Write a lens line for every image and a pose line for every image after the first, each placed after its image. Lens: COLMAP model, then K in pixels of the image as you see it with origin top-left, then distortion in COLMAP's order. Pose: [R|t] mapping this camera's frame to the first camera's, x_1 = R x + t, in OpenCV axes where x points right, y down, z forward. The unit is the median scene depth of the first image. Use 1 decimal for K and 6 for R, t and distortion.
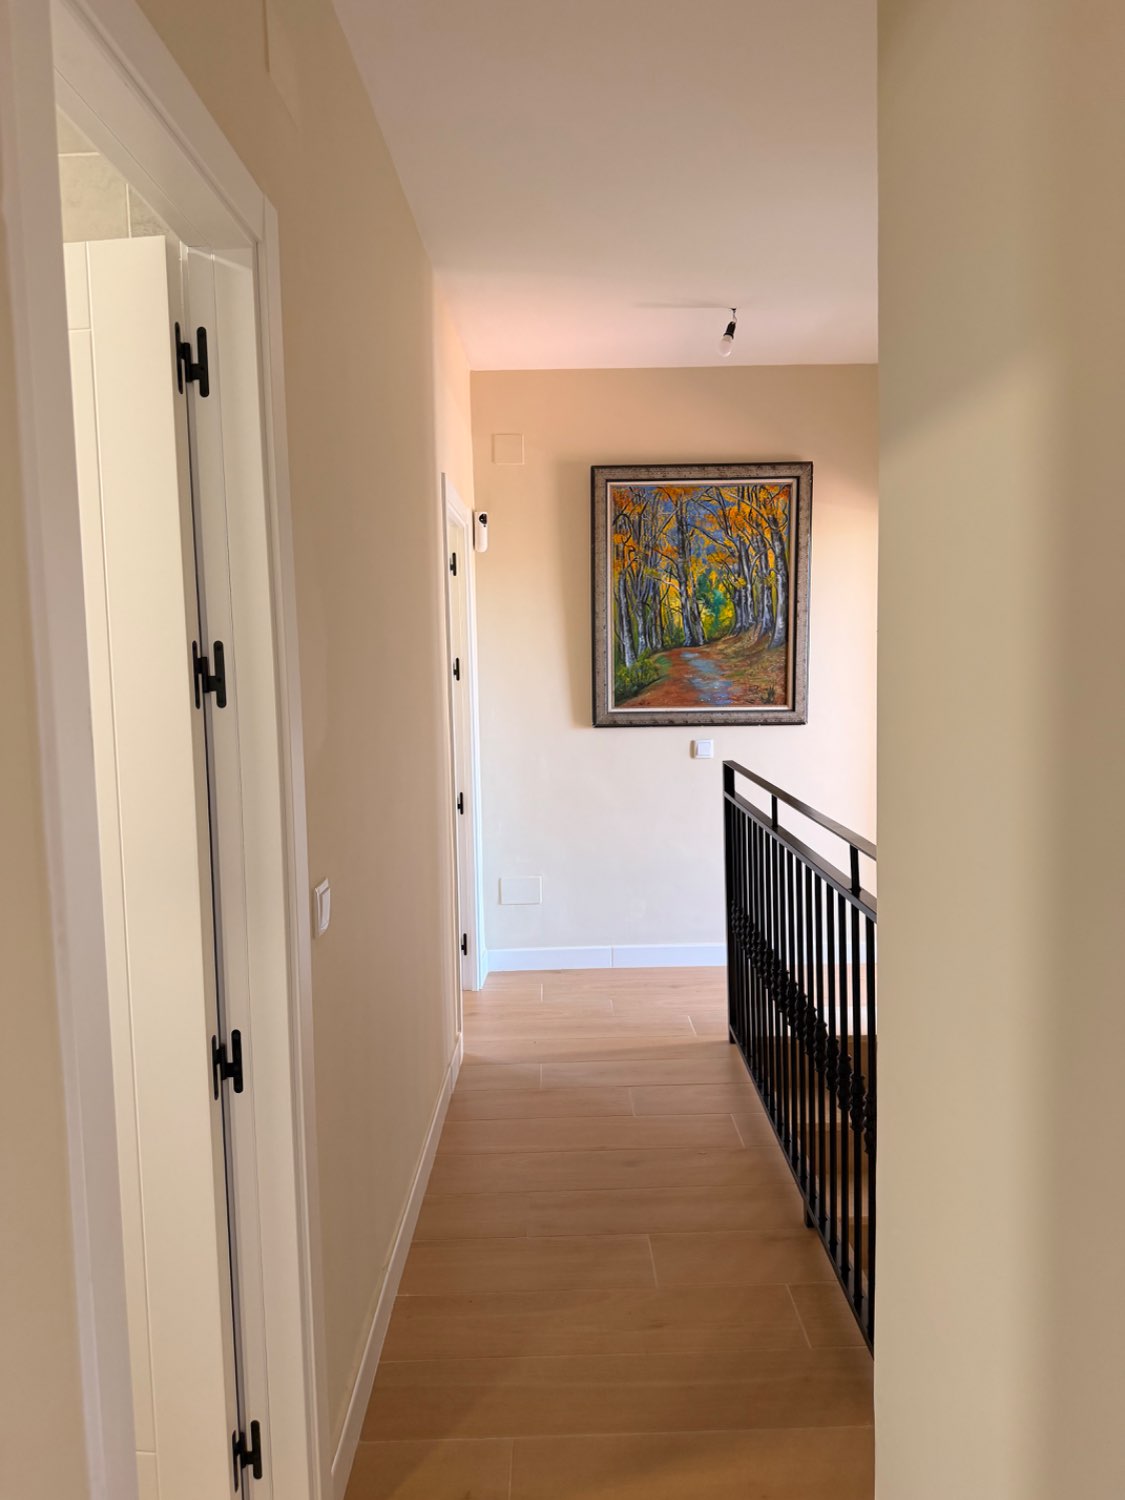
lens RADIAL K [[1052.5, 0, 560.6], [0, 1052.5, 751.6], [0, 0, 1]] dist [0.111350, -0.000854]
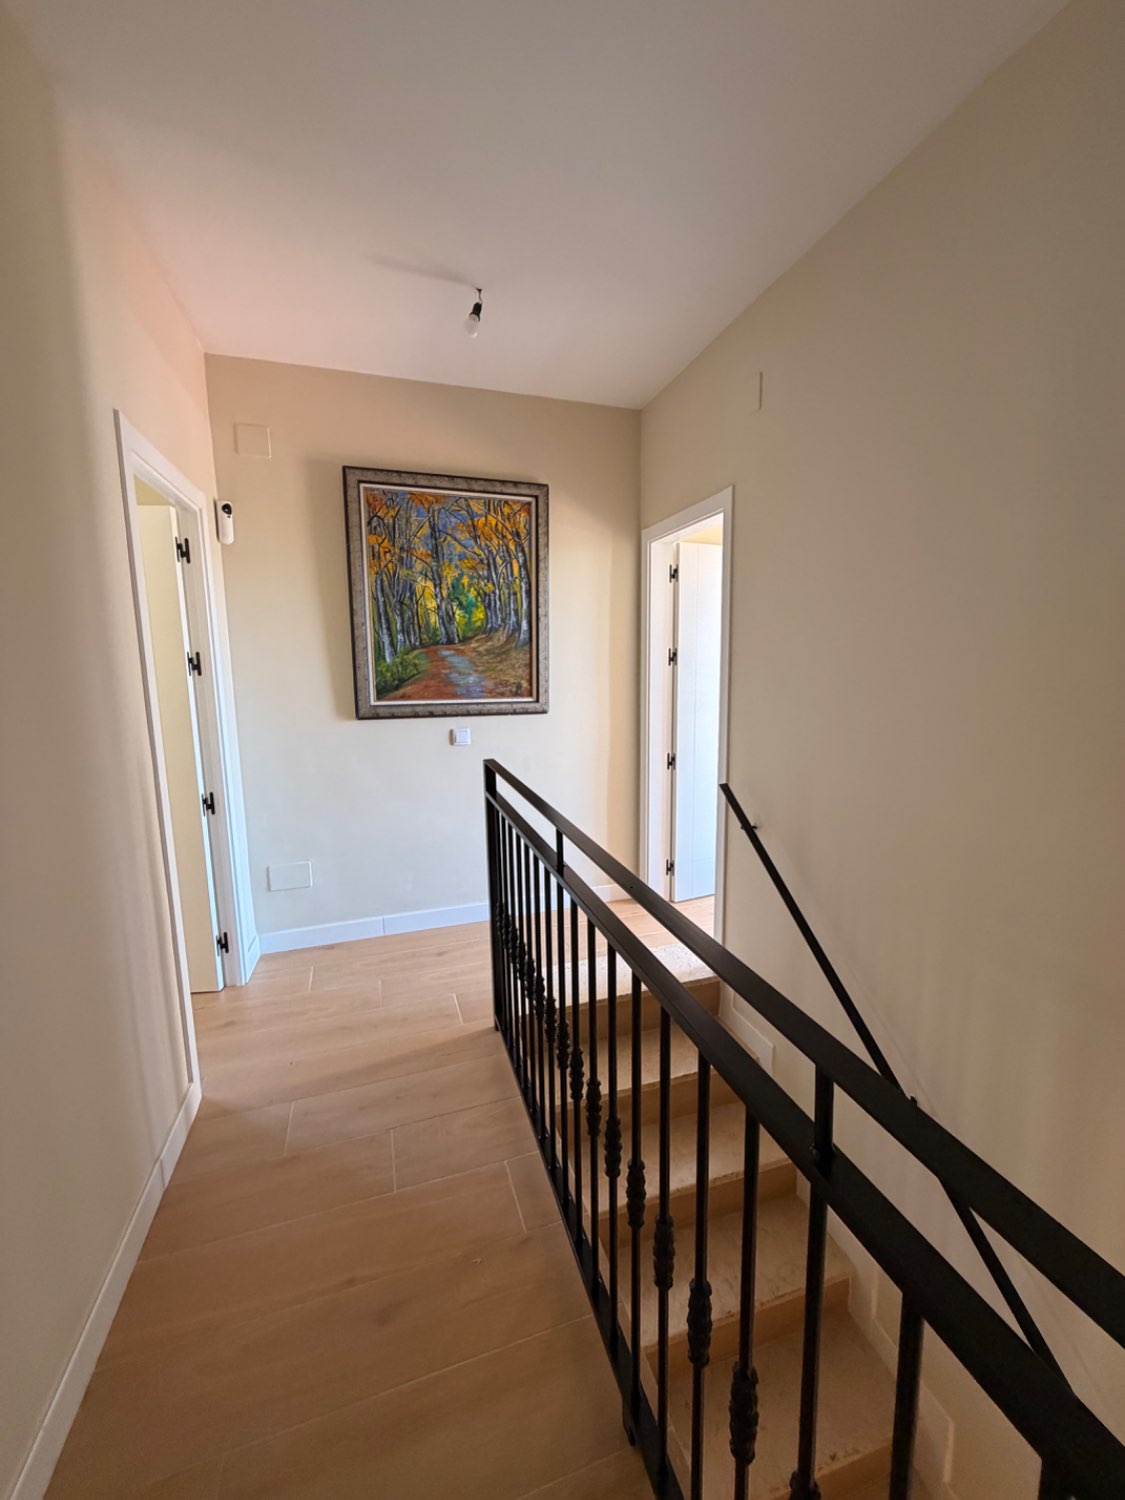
lens RADIAL K [[595.3, 0, 563.0], [0, 595.3, 745.9], [0, 0, 1]] dist [0.000658, 0.000118]
pose [[0.951715, -0.035841, 0.304883, 0.046106], [0.017769, 0.997927, 0.061847, -0.030566], [-0.306468, -0.053443, 0.950380, 0.371168]]
